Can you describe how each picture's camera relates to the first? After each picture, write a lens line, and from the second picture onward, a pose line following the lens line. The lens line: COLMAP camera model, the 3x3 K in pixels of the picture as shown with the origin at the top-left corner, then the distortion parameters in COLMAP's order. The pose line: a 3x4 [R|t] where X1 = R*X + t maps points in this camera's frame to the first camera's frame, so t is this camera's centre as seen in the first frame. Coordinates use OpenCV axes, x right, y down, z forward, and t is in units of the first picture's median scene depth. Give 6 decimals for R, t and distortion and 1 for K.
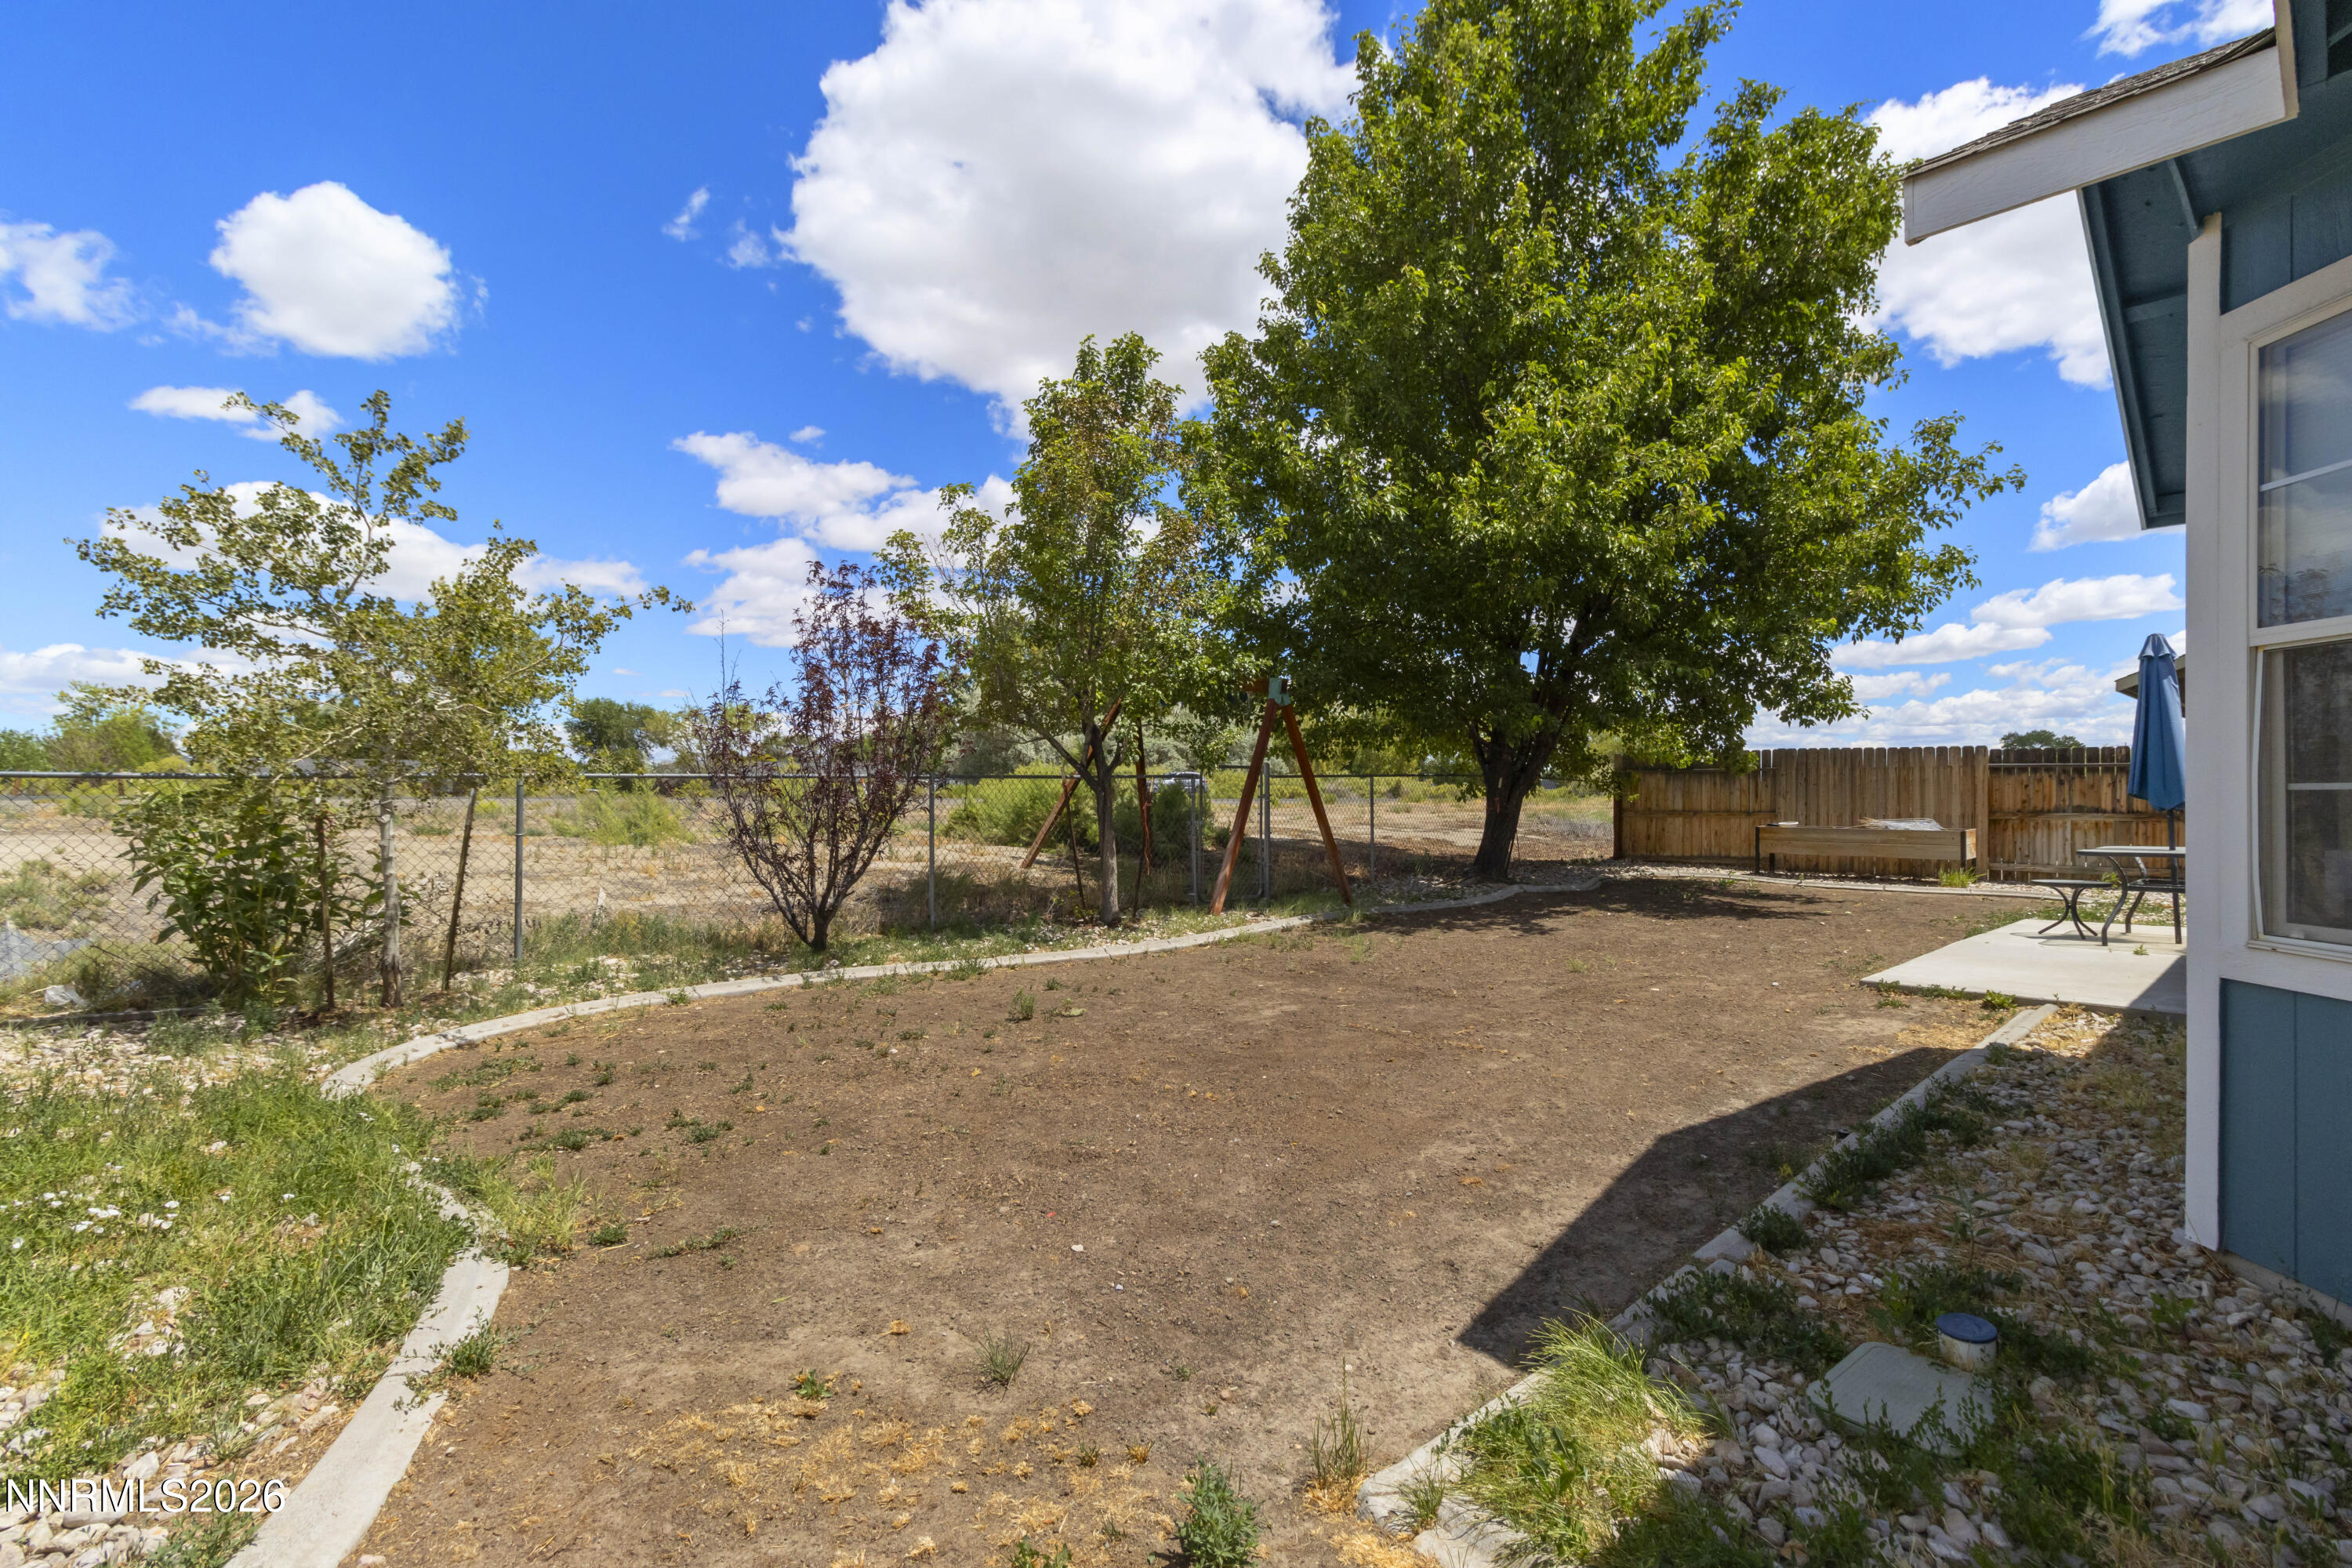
lens RADIAL K [[1093.6, 0, 1180.0], [0, 1093.6, 789.8], [0, 0, 1]] dist [0.007558, -0.000092]
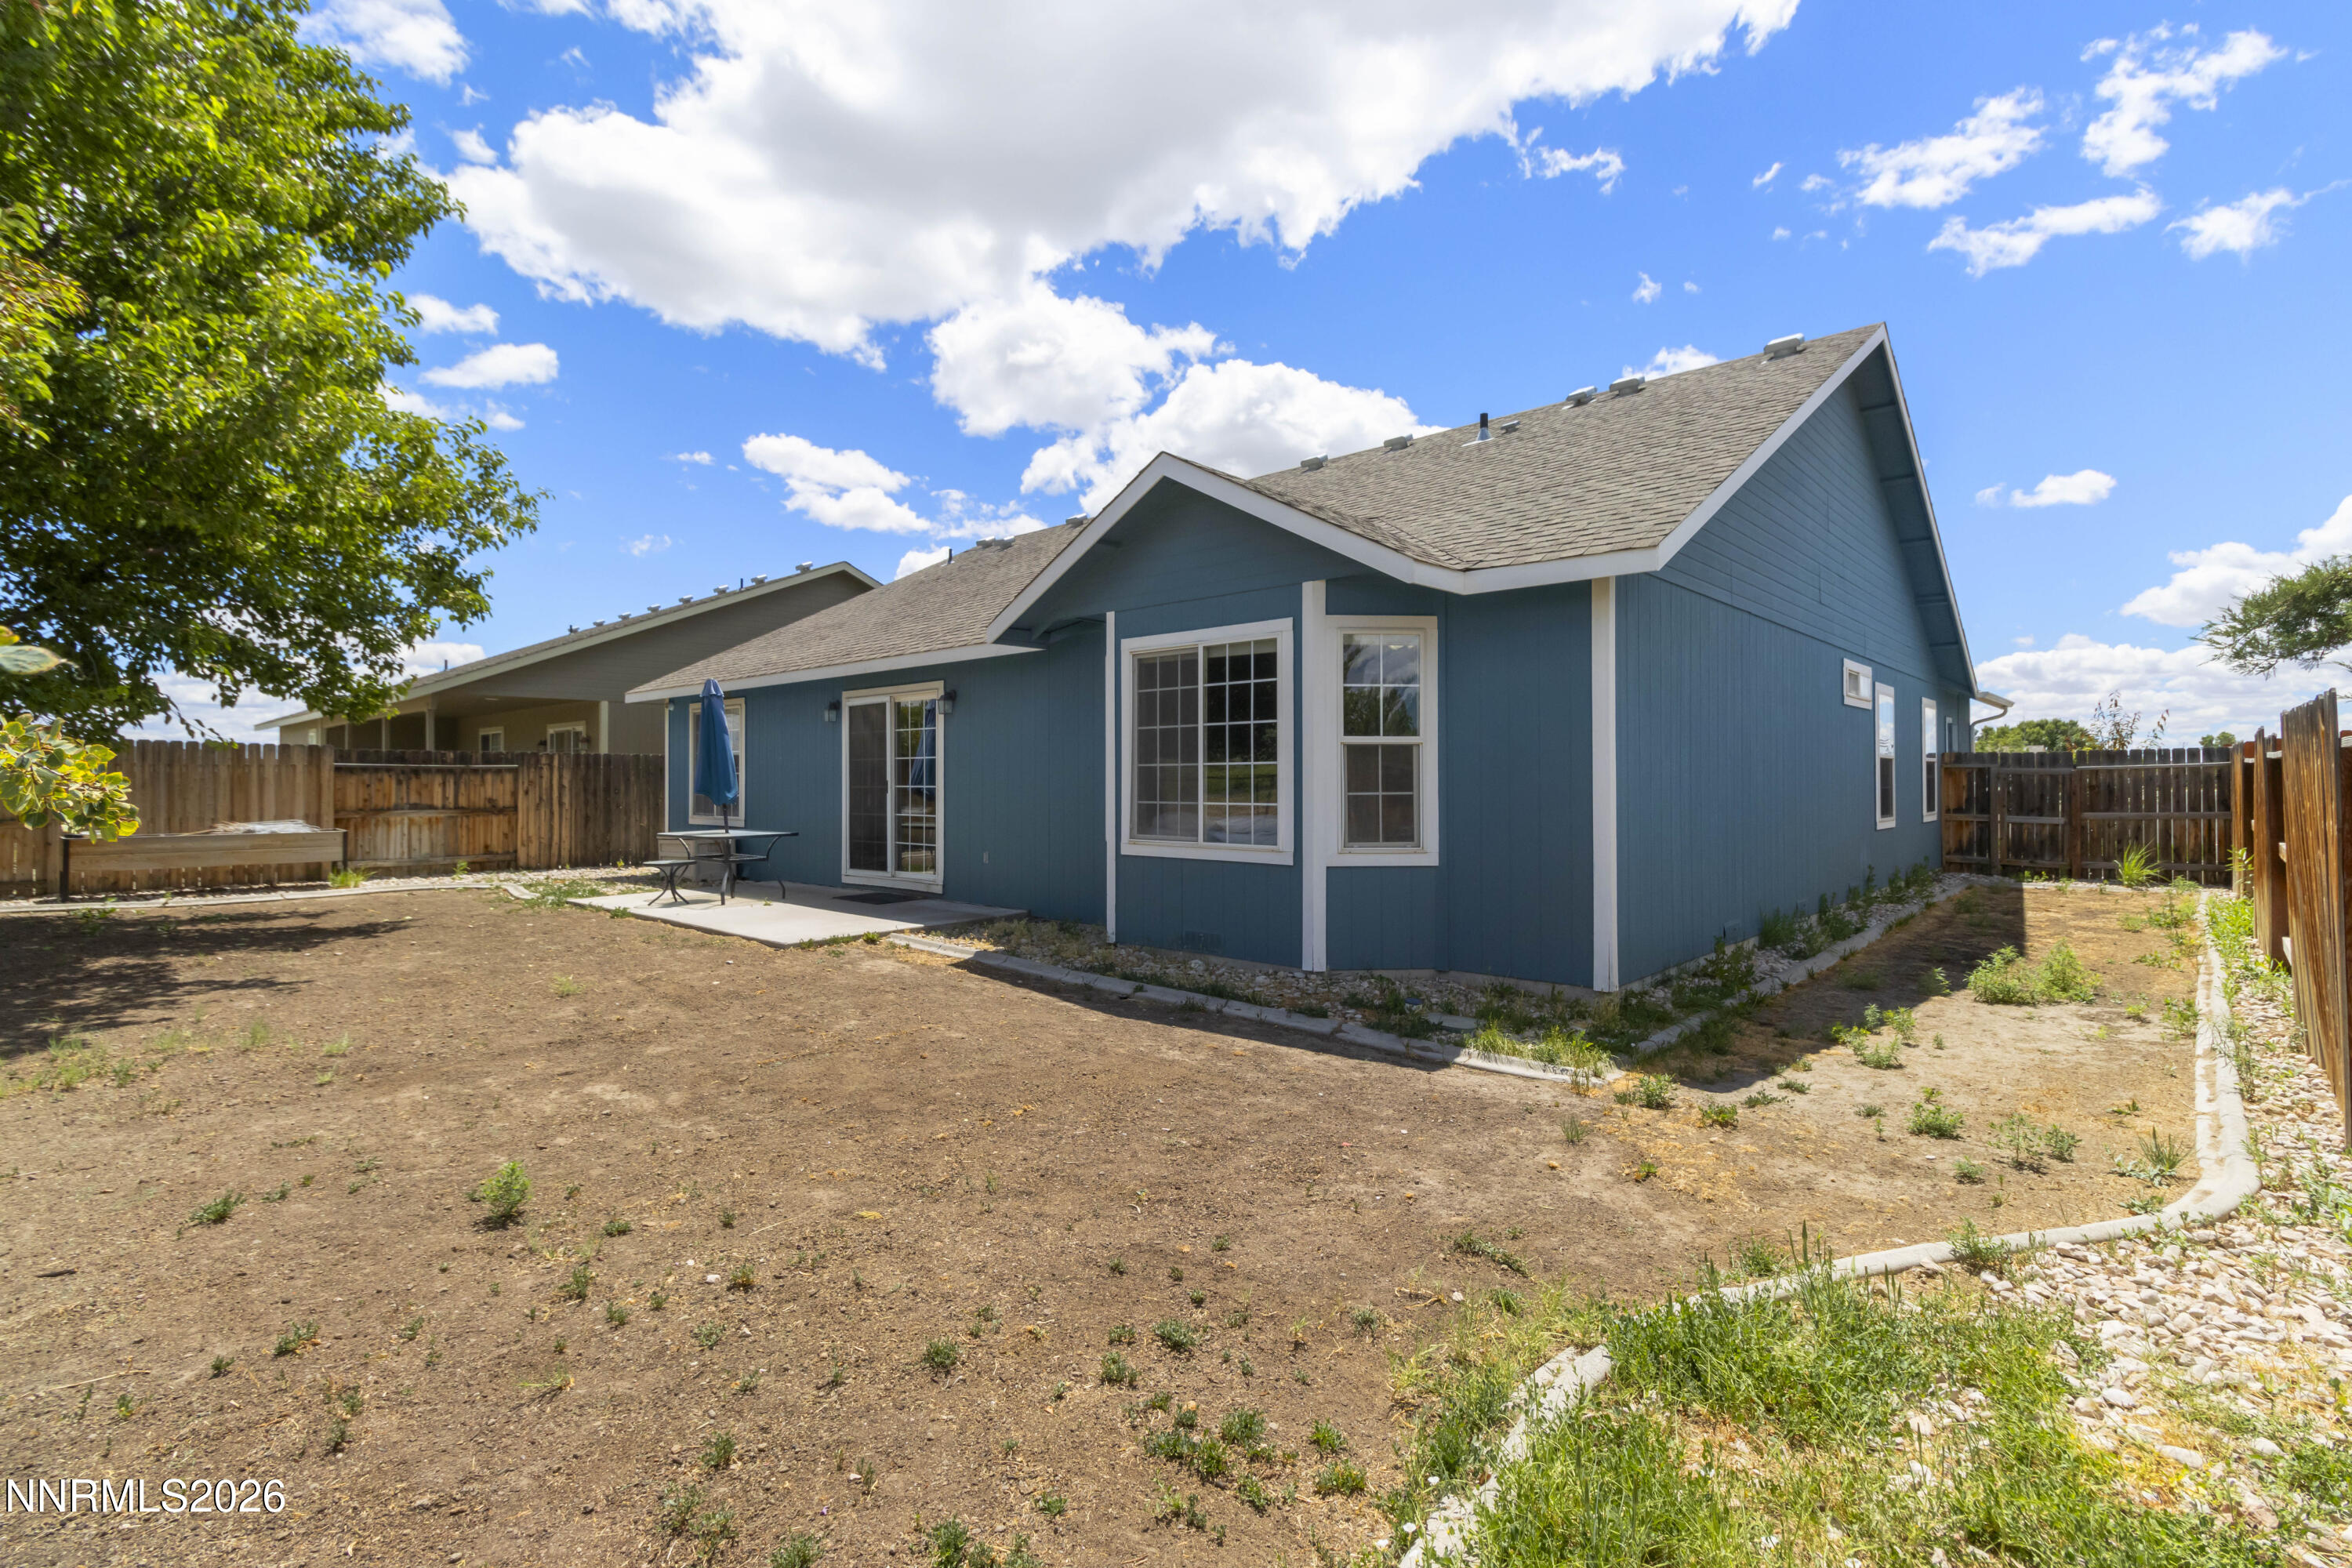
lens RADIAL K [[1093.6, 0, 1178.4], [0, 1093.6, 779.3], [0, 0, 1]] dist [0.007558, -0.000092]
pose [[-0.087986, 0.002934, 0.996117, -0.353191], [-0.001005, 0.999995, -0.003034, -0.007314], [-0.996121, -0.001268, -0.087982, 0.339309]]
